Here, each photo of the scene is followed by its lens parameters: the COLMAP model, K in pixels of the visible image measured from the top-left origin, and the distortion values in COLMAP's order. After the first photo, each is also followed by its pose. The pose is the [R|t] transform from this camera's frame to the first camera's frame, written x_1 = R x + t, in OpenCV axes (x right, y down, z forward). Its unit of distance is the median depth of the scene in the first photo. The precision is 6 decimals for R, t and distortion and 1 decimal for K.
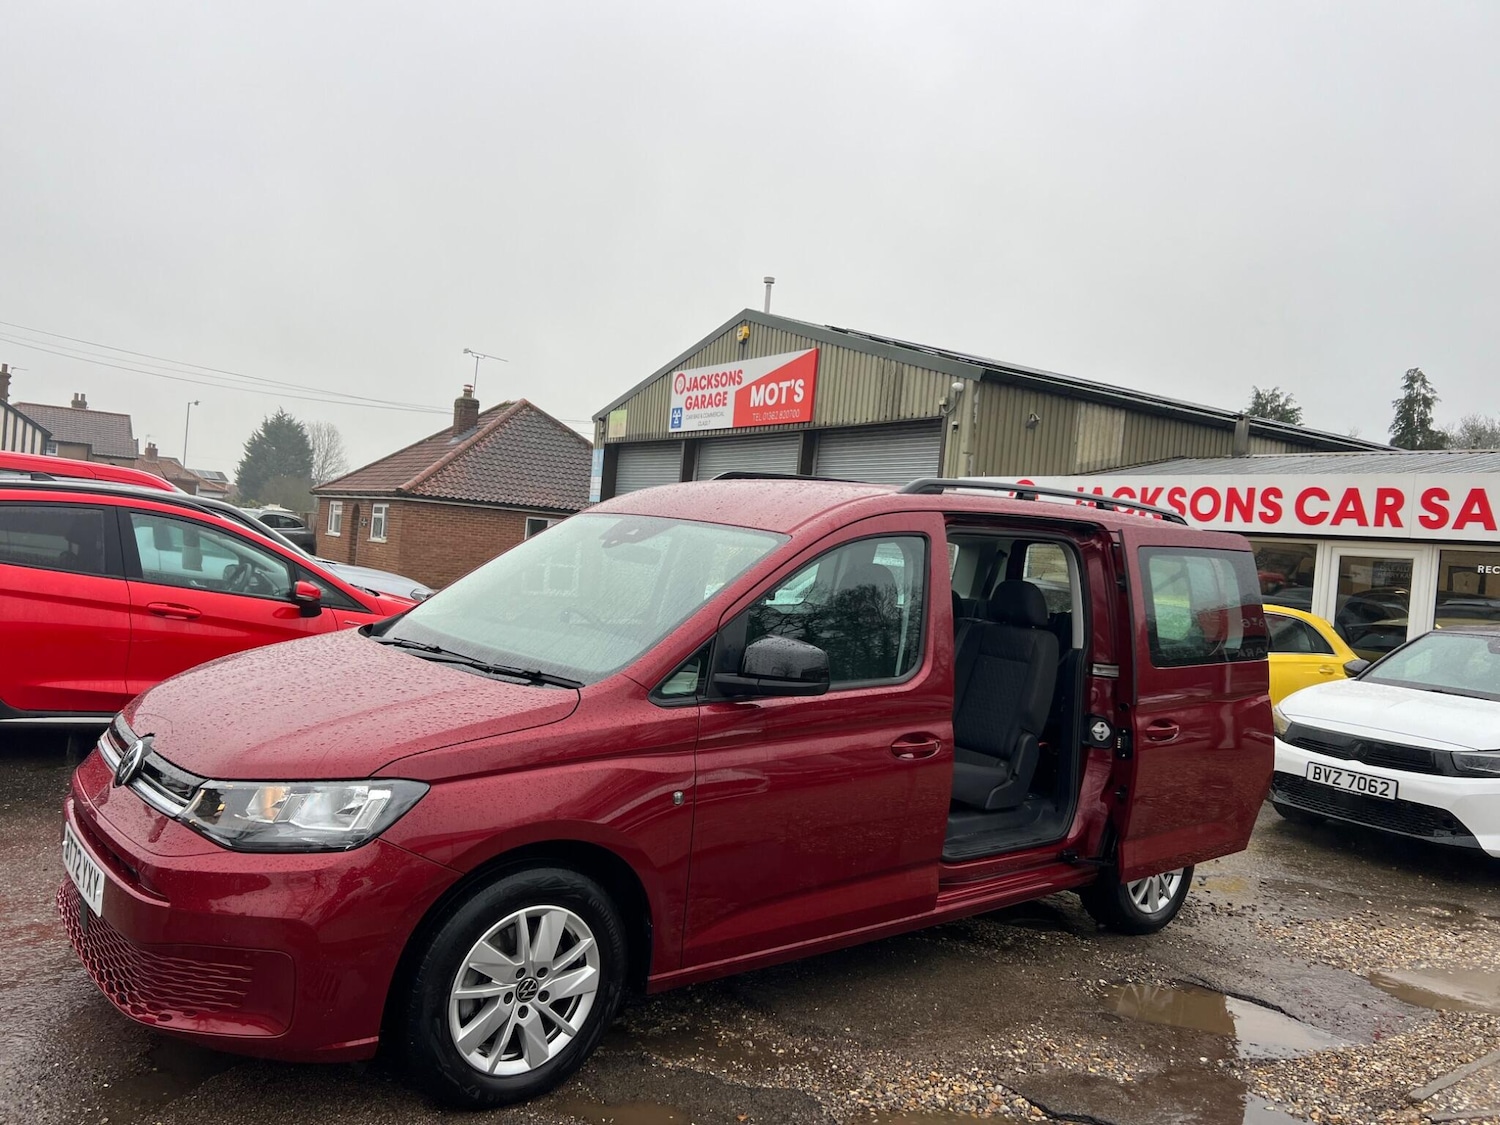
lens RADIAL K [[1146.8, 0, 748.0], [0, 1146.8, 563.2], [0, 0, 1]] dist [0.067421, -0.072724]
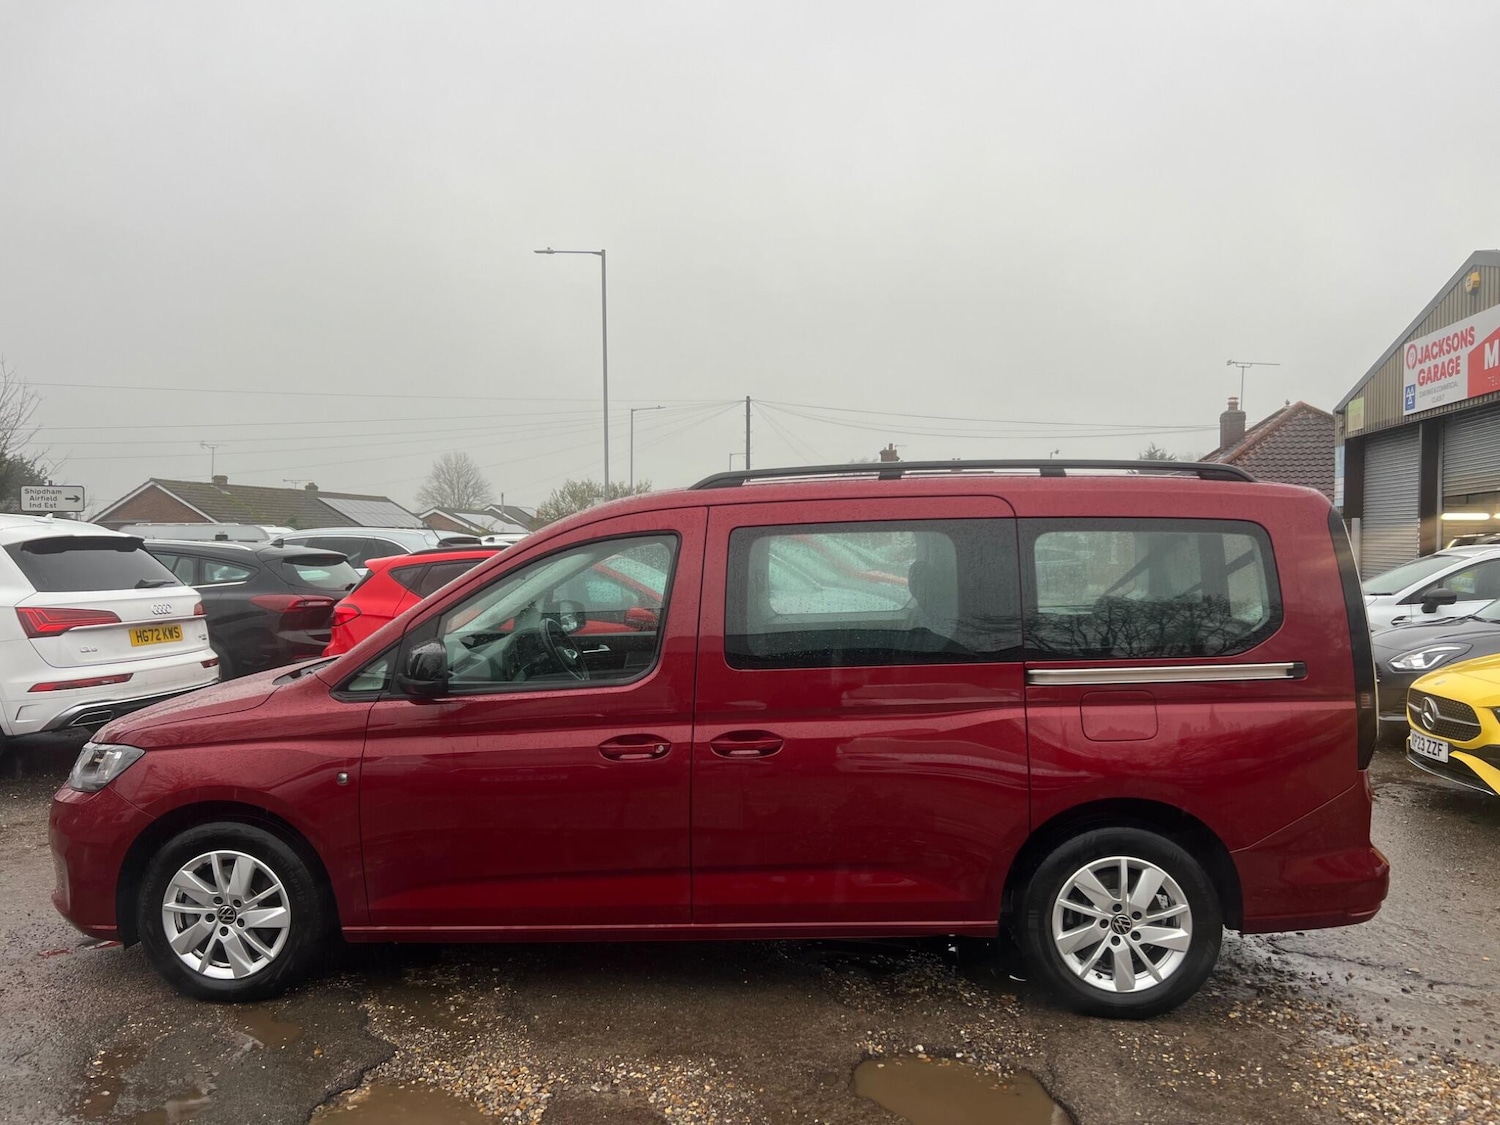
lens RADIAL K [[1132.9, 0, 757.9], [0, 1132.9, 568.8], [0, 0, 1]] dist [0.059247, -0.065427]
pose [[0.734291, -0.067019, -0.675518, 0.258457], [0.052471, 0.997741, -0.041951, 0.015141], [0.676803, -0.004641, 0.736149, 0.104252]]
